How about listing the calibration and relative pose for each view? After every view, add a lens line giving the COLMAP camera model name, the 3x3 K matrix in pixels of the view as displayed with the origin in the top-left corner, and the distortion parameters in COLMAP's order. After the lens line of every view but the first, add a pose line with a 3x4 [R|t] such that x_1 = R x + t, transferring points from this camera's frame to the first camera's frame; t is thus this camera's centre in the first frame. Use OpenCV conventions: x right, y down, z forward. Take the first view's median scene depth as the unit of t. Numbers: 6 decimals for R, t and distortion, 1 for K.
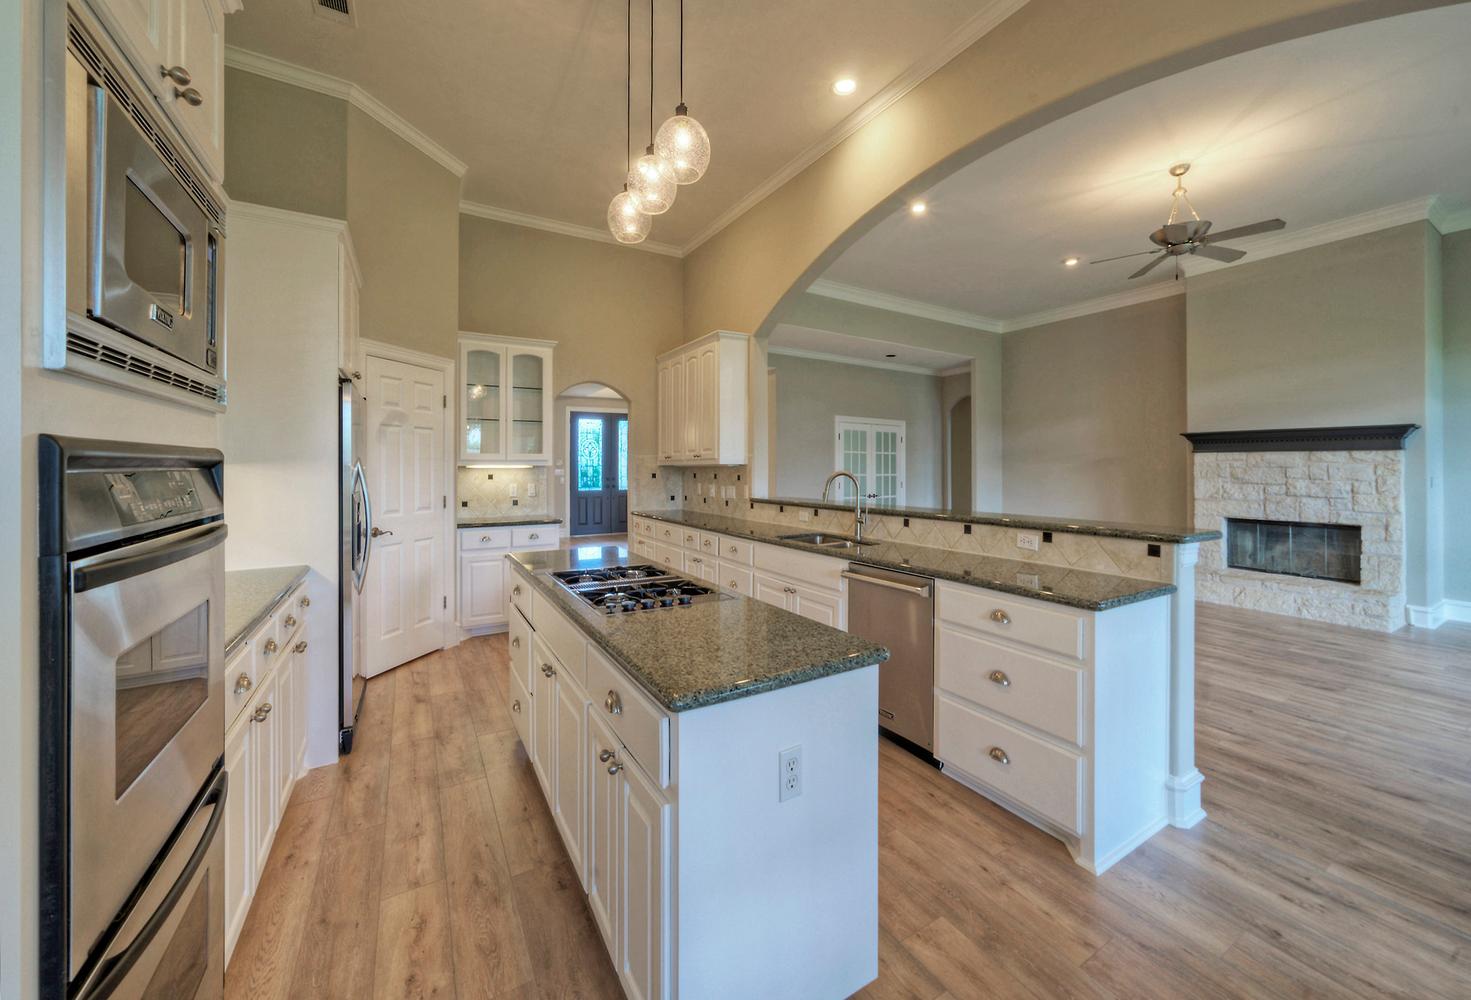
lens RADIAL K [[563.9, 0, 732.2], [0, 563.9, 454.0], [0, 0, 1]] dist [0.009125, -0.000011]
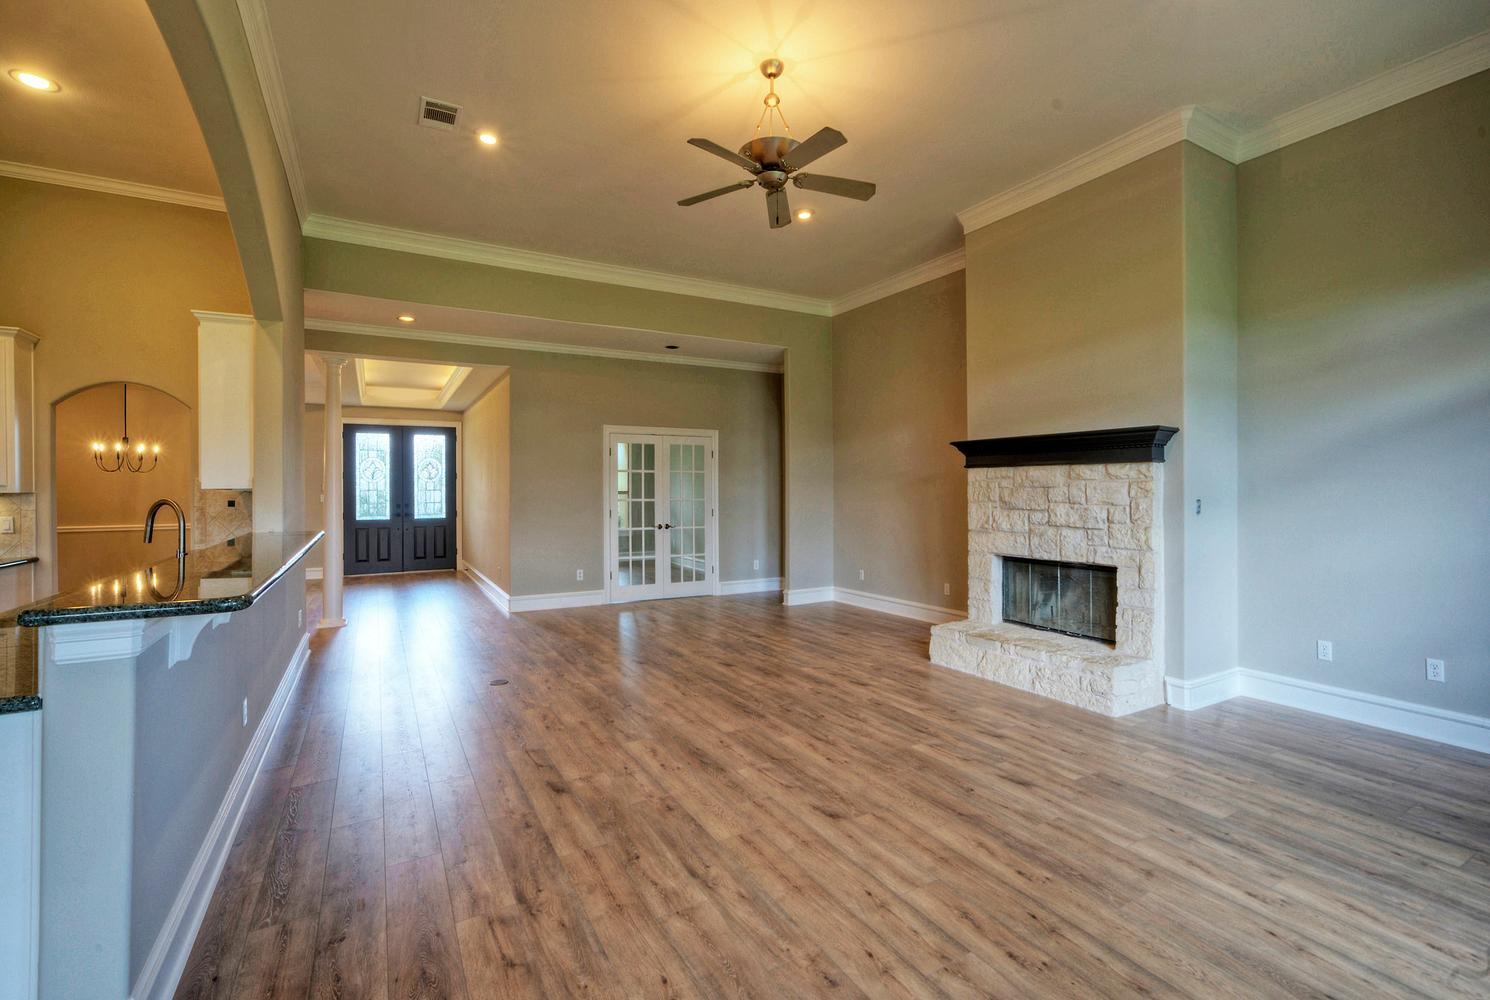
lens RADIAL K [[658.8, 0, 733.0], [0, 658.8, 482.4], [0, 0, 1]] dist [0.000938, 0.003693]
pose [[0.999462, -0.007915, -0.031816, 0.634337], [0.008322, 0.999885, 0.012685, 0.003433], [0.031712, -0.012942, 0.999413, 0.145727]]
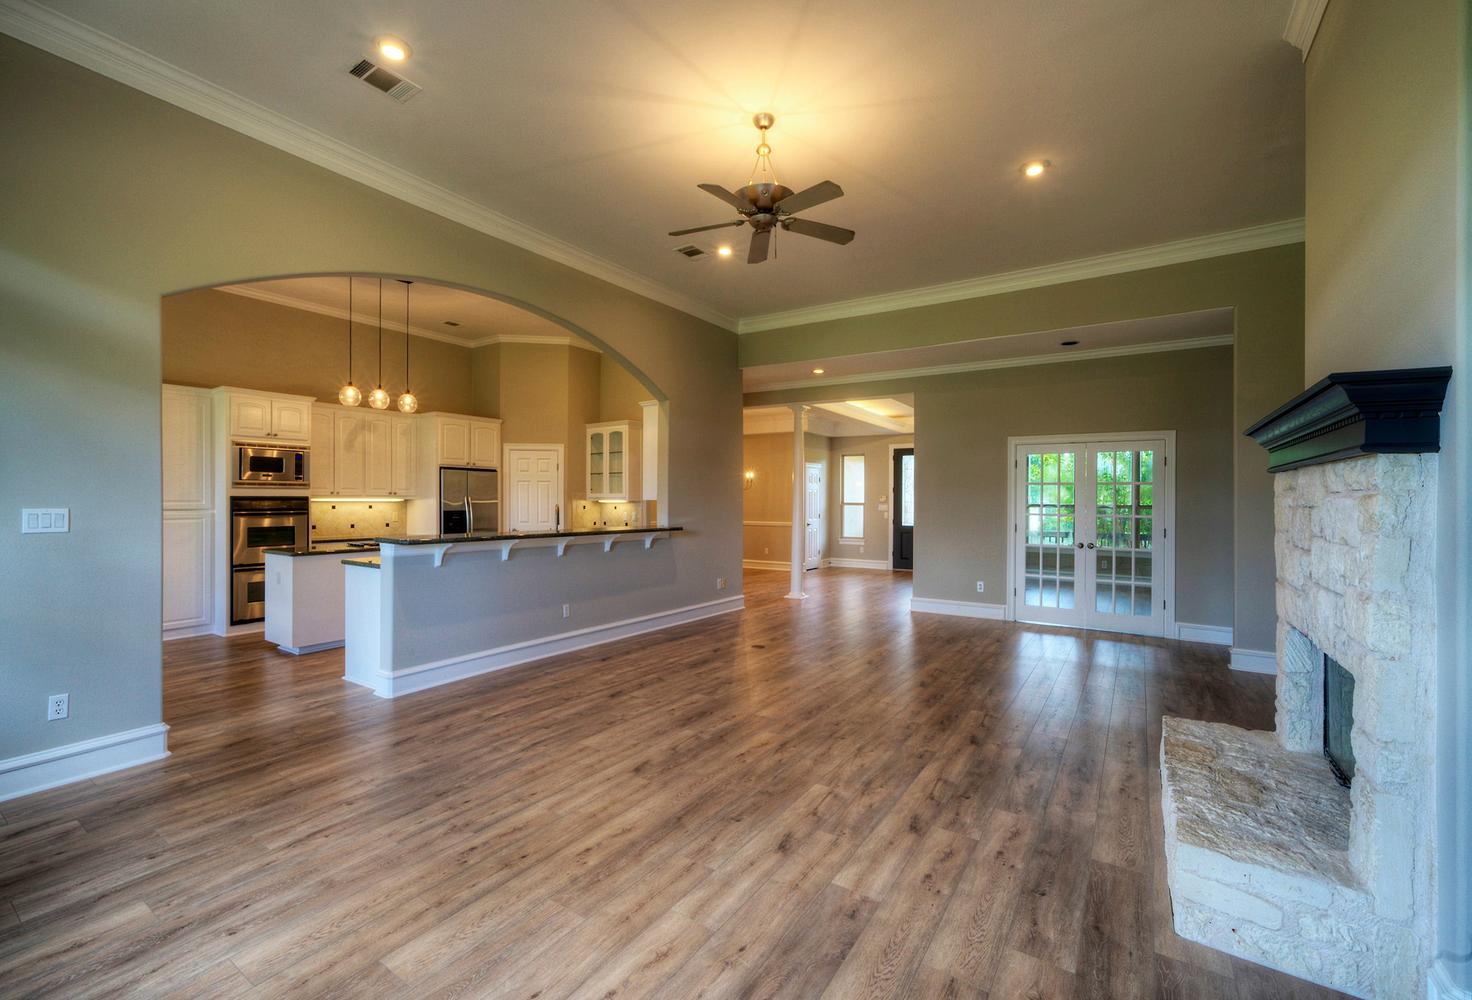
lens RADIAL K [[611.8, 0, 717.7], [0, 611.8, 505.5], [0, 0, 1]] dist [-0.006060, 0.002173]
pose [[0.414041, 0.009339, -0.910210, 1.269126], [0.016098, 0.999716, 0.017580, 0.008089], [0.910116, -0.021932, 0.413773, 0.497809]]
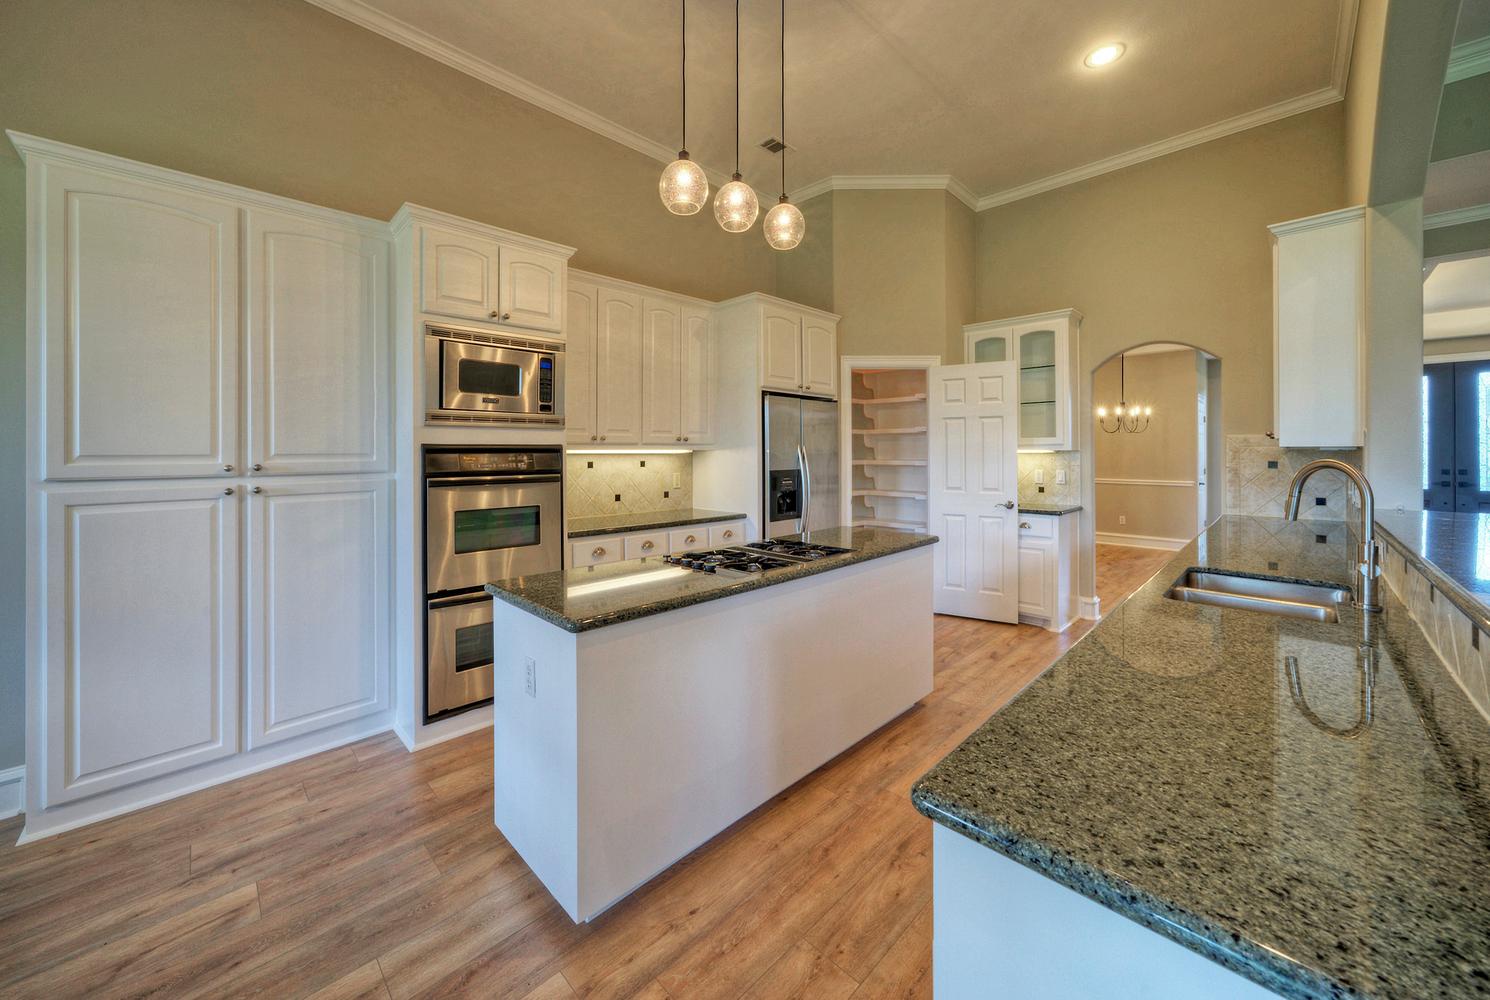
lens RADIAL K [[560.9, 0, 753.2], [0, 560.9, 451.5], [0, 0, 1]] dist [-0.012222, 0.002815]
pose [[0.257835, -0.001671, -0.966188, 0.384341], [0.022421, 0.999740, 0.004255, 0.007358], [0.965929, -0.022760, 0.257805, 0.290910]]
